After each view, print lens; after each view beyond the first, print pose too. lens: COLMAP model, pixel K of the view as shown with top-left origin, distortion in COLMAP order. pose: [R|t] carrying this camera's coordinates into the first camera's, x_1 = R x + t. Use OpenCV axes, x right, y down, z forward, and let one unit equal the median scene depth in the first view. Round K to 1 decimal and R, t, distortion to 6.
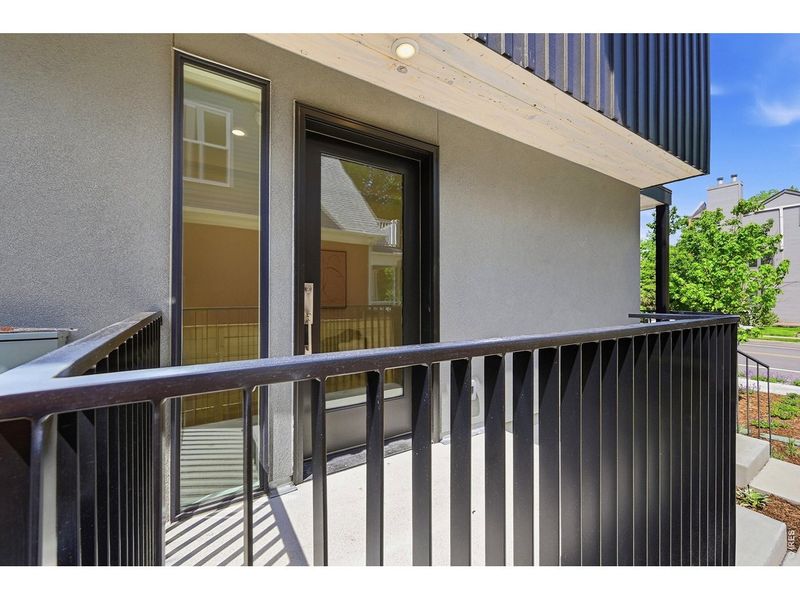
lens RADIAL K [[317.0, 0, 401.9], [0, 317.0, 300.7], [0, 0, 1]] dist [-0.001778, 0.001976]
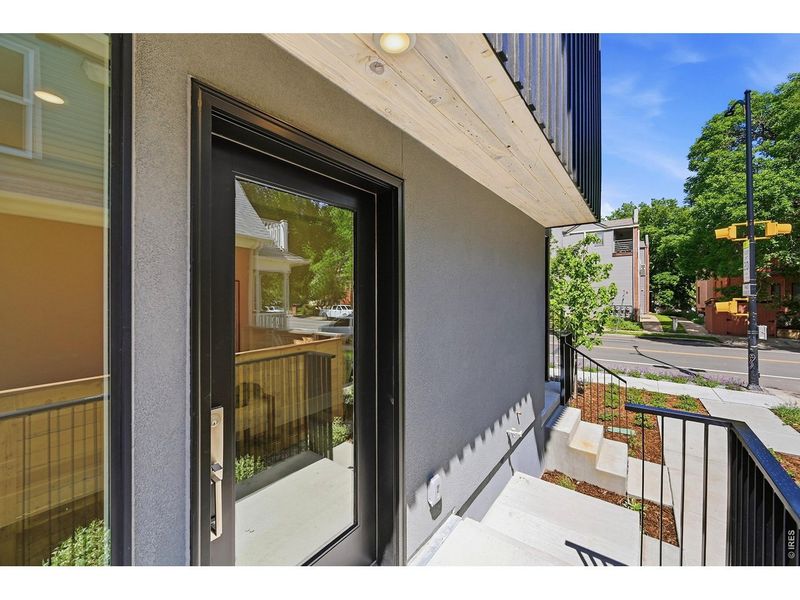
lens RADIAL K [[317.0, 0, 398.7], [0, 317.0, 297.5], [0, 0, 1]] dist [-0.001778, 0.001976]
pose [[0.936799, 0.002544, 0.349859, -0.156018], [-0.003488, 0.999992, 0.002069, -0.210933], [-0.349851, -0.003159, 0.936800, 0.304276]]
